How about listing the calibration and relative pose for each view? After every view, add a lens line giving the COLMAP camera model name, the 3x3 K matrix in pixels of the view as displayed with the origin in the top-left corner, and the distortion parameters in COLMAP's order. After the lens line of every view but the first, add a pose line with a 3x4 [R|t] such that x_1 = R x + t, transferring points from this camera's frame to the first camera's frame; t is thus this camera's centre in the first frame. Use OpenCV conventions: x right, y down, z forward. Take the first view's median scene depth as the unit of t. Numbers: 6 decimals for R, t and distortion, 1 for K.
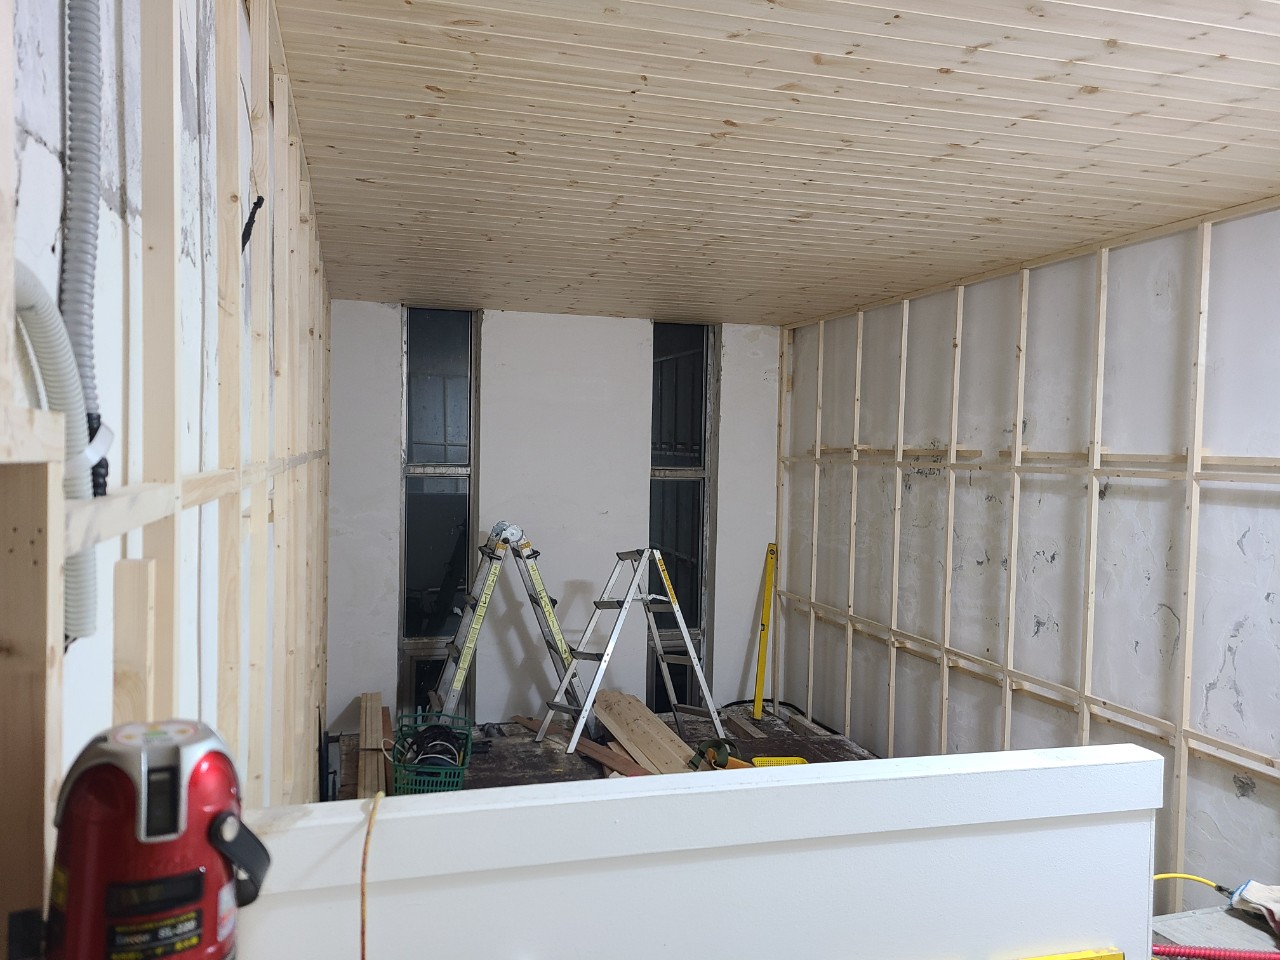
lens RADIAL K [[973.3, 0, 646.8], [0, 973.3, 474.1], [0, 0, 1]] dist [0.063153, -0.046738]
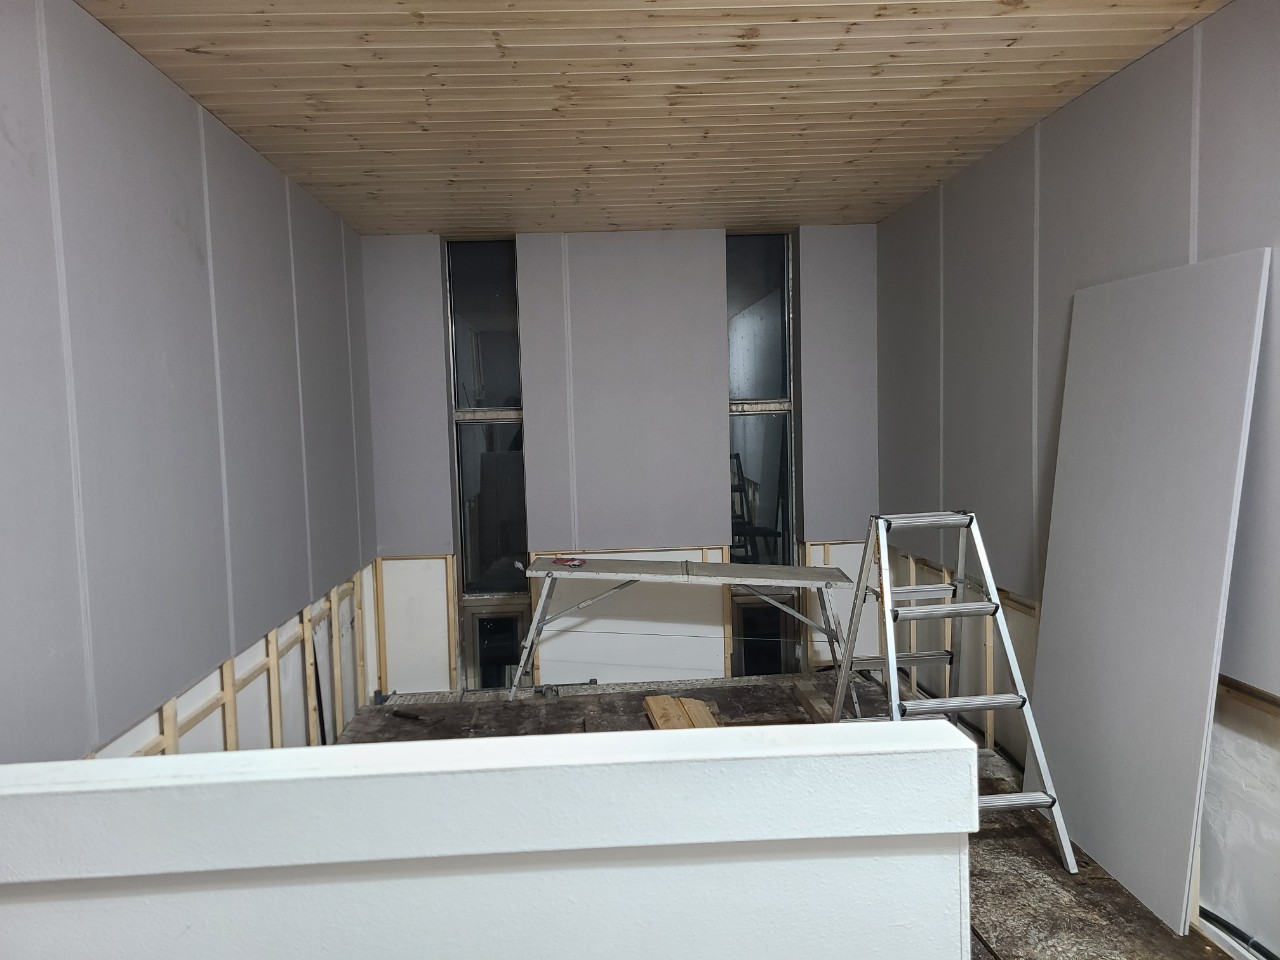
lens RADIAL K [[973.3, 0, 646.8], [0, 973.3, 474.1], [0, 0, 1]] dist [0.063153, -0.046738]
pose [[0.971306, -0.038945, -0.234624, 0.293343], [0.046743, 0.998521, 0.027765, 0.065941], [0.233196, -0.037935, 0.971690, 0.254597]]
